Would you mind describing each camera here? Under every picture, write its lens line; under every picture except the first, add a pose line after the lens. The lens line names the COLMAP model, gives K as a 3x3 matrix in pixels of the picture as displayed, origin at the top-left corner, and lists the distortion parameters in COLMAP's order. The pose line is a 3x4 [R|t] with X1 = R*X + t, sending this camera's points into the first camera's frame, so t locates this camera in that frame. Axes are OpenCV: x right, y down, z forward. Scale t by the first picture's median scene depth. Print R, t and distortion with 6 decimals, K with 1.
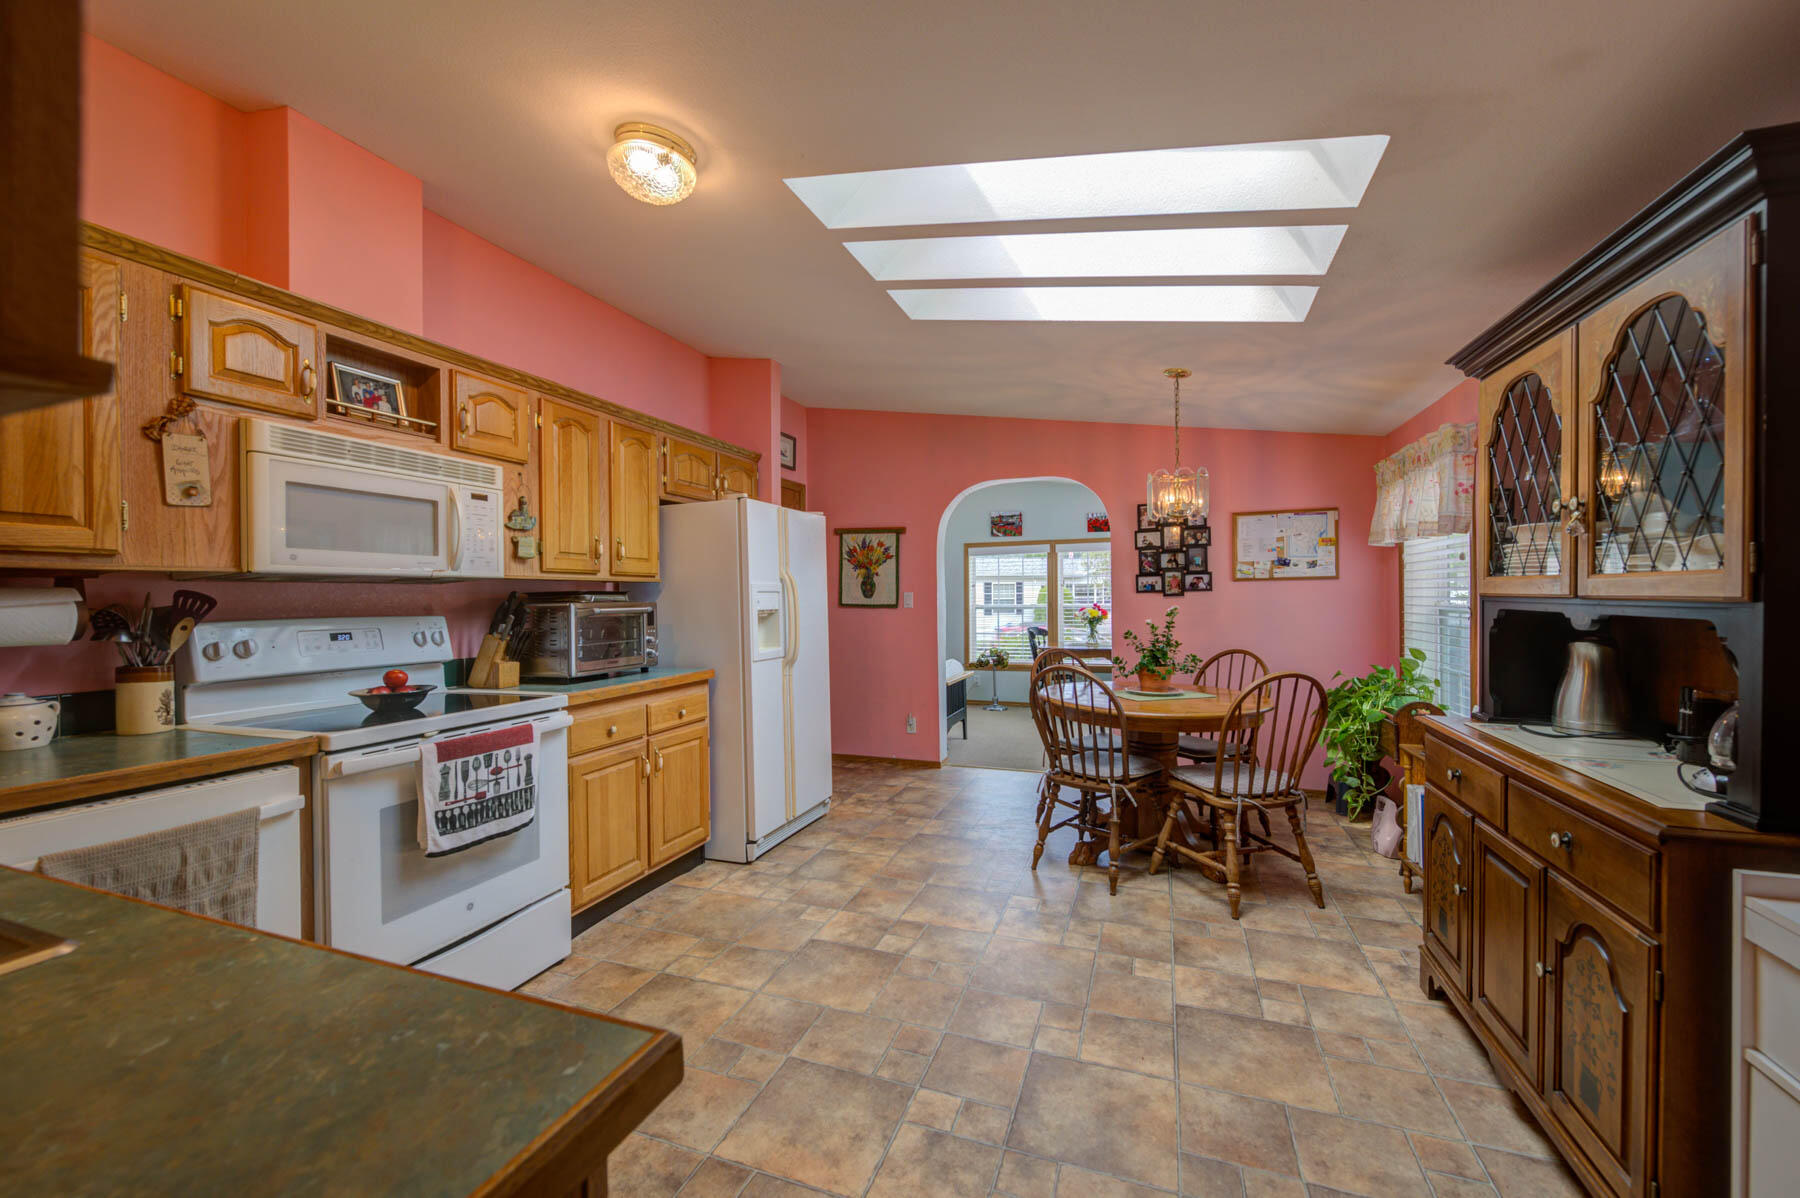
lens RADIAL K [[705.6, 0, 898.9], [0, 705.6, 605.4], [0, 0, 1]] dist [-0.001276, -0.003352]
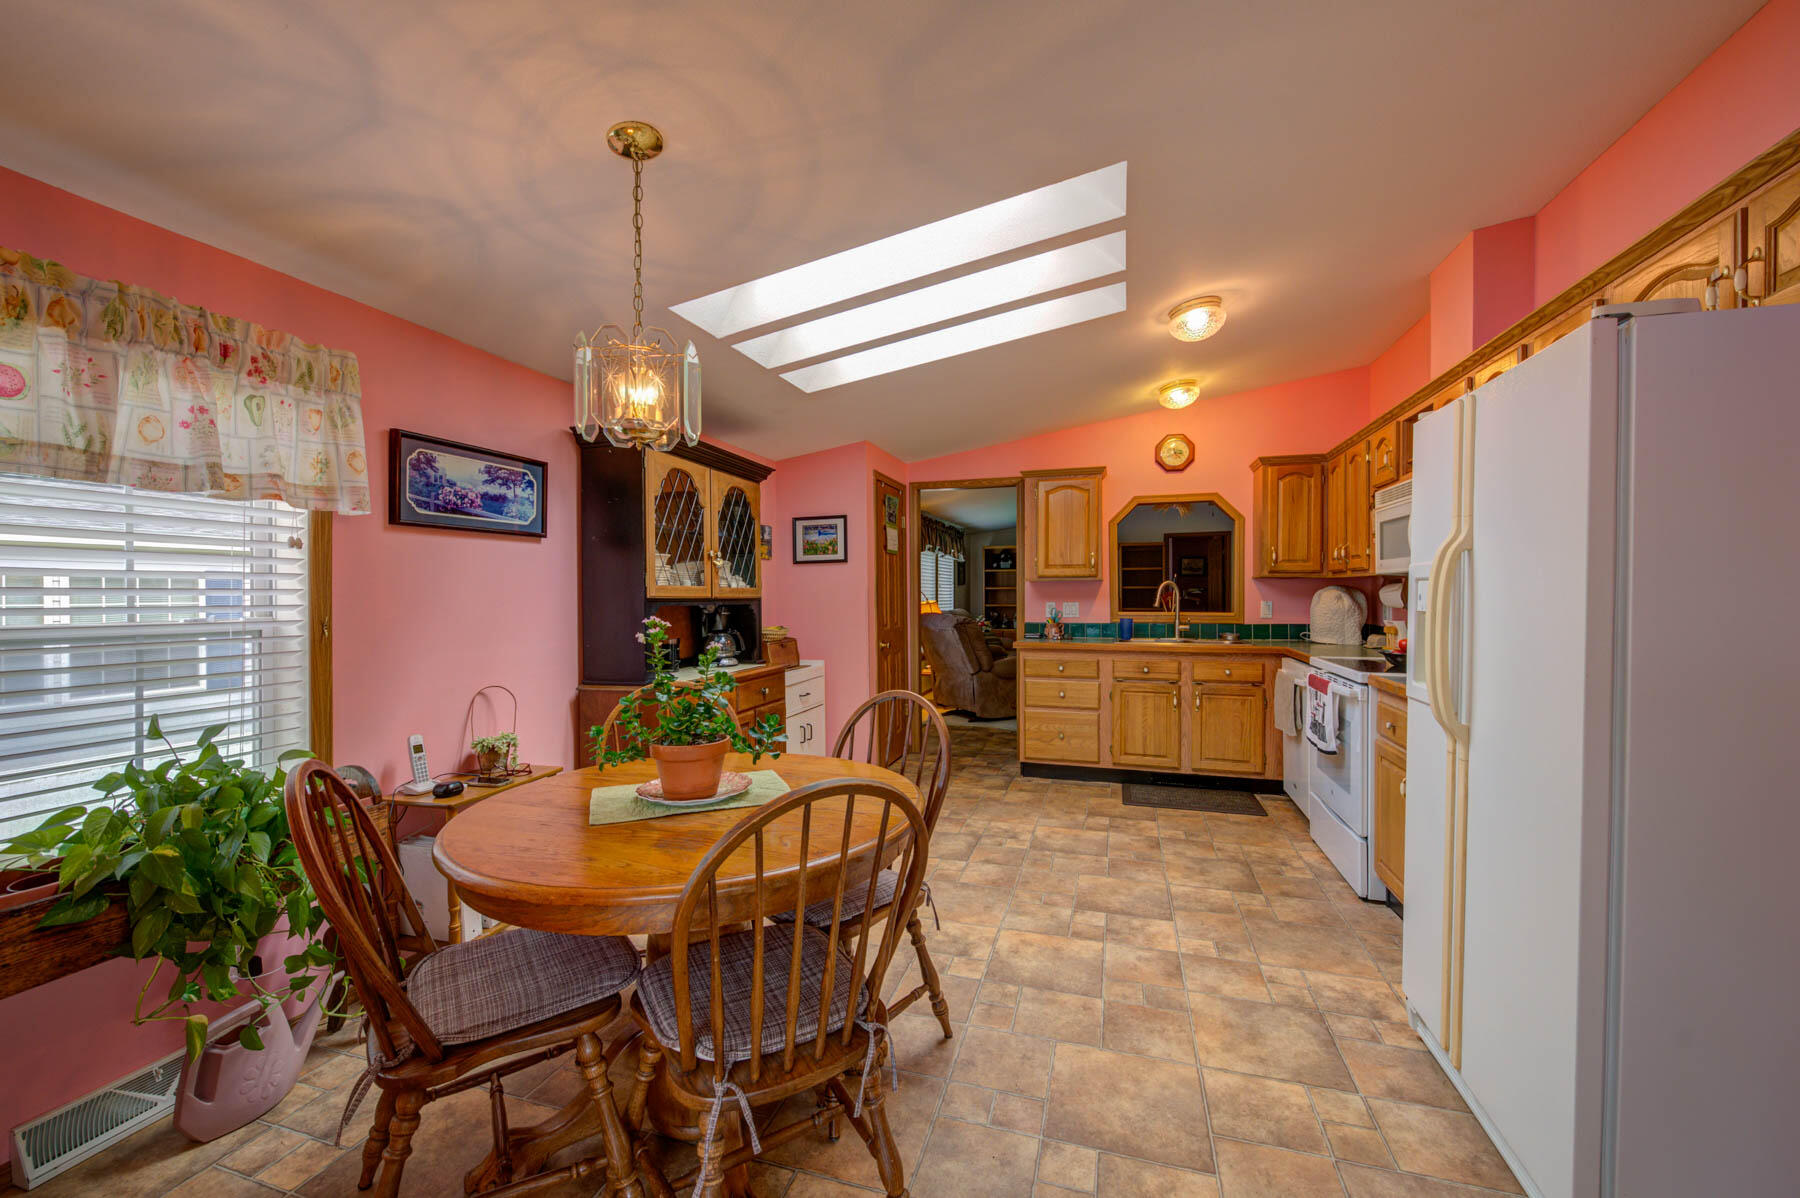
lens RADIAL K [[715.7, 0, 896.0], [0, 715.7, 596.7], [0, 0, 1]] dist [0.000023, -0.002336]
pose [[-0.998564, -0.000109, -0.053563, 0.865692], [-0.000540, 0.999968, 0.008043, -0.017194], [0.053561, 0.008061, -0.998532, 2.034346]]
